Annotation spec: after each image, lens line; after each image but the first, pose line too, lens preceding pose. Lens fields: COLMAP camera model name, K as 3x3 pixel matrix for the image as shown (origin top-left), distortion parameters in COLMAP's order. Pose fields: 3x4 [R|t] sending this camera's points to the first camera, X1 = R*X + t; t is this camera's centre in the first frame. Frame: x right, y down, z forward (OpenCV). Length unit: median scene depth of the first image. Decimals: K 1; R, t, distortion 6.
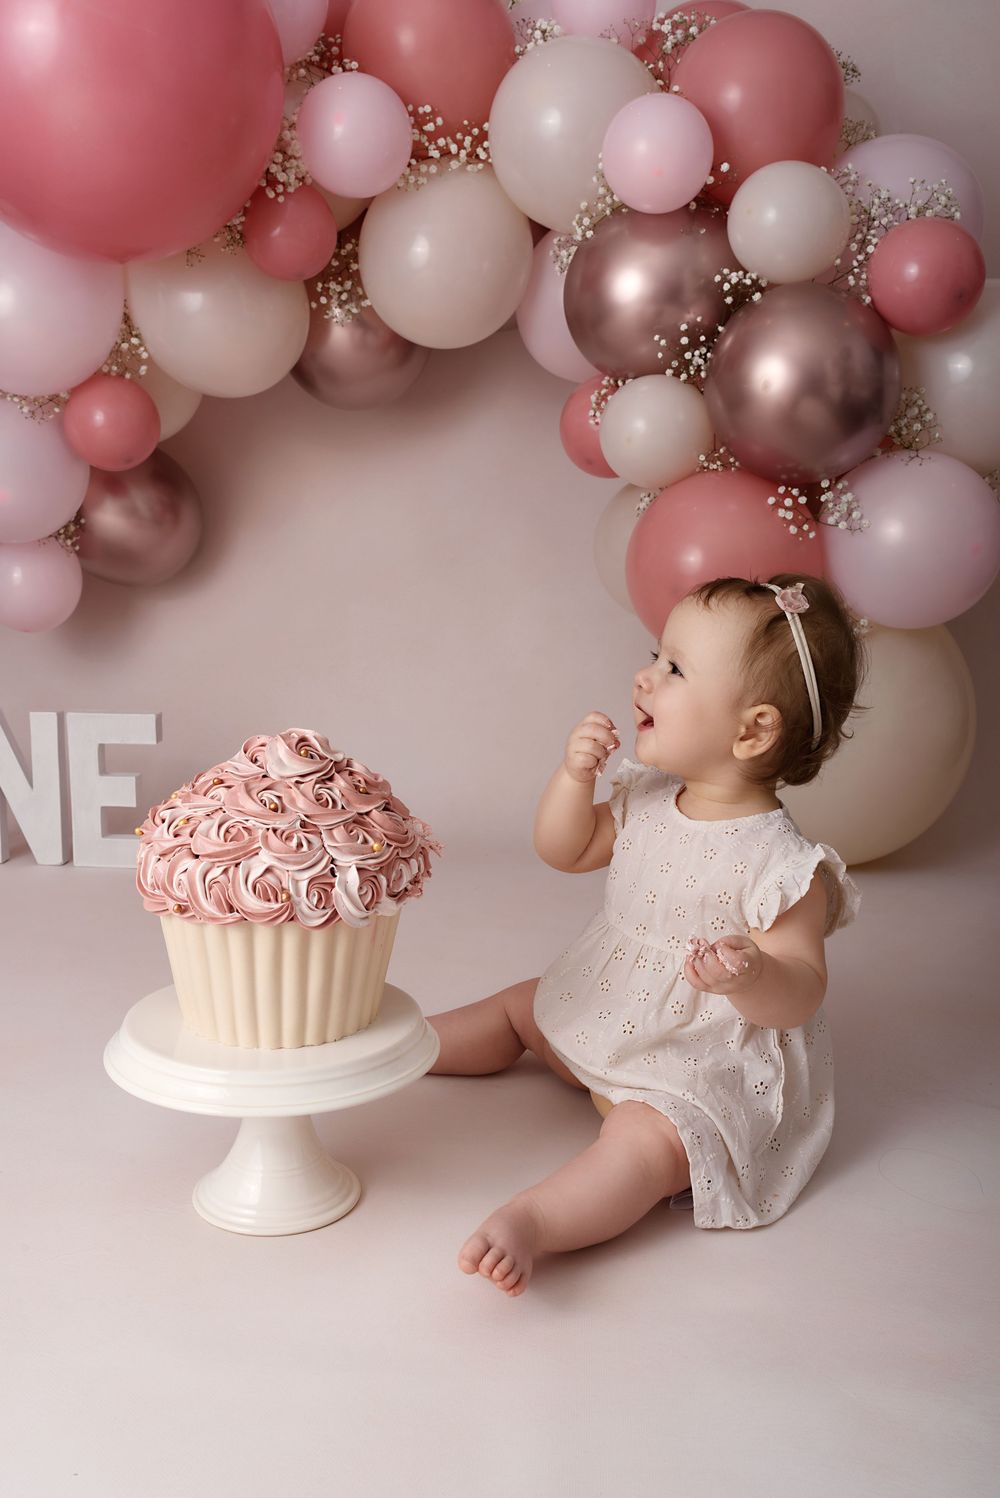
lens RADIAL K [[1497.0, 0, 468.4], [0, 1497.0, 693.9], [0, 0, 1]] dist [0.019947, 0.008393]
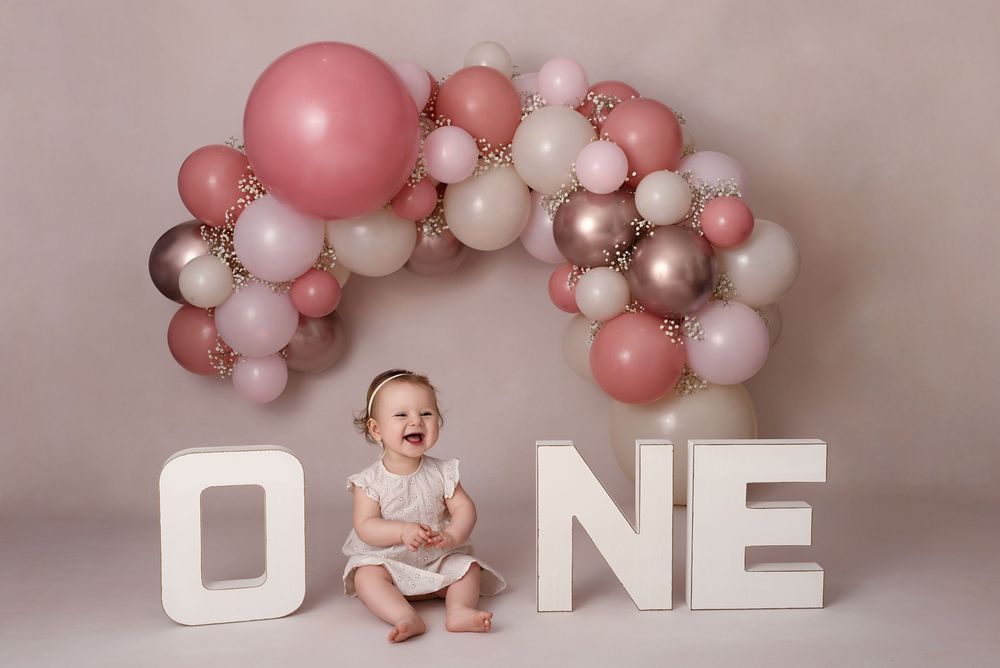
lens RADIAL K [[994.2, 0, 527.5], [0, 994.2, 334.0], [0, 0, 1]] dist [-0.001936, -0.000348]
pose [[0.990069, -0.035980, 0.135902, -0.168995], [0.046614, 0.996026, -0.075893, -0.022349], [-0.132631, 0.081474, 0.987811, -0.337908]]
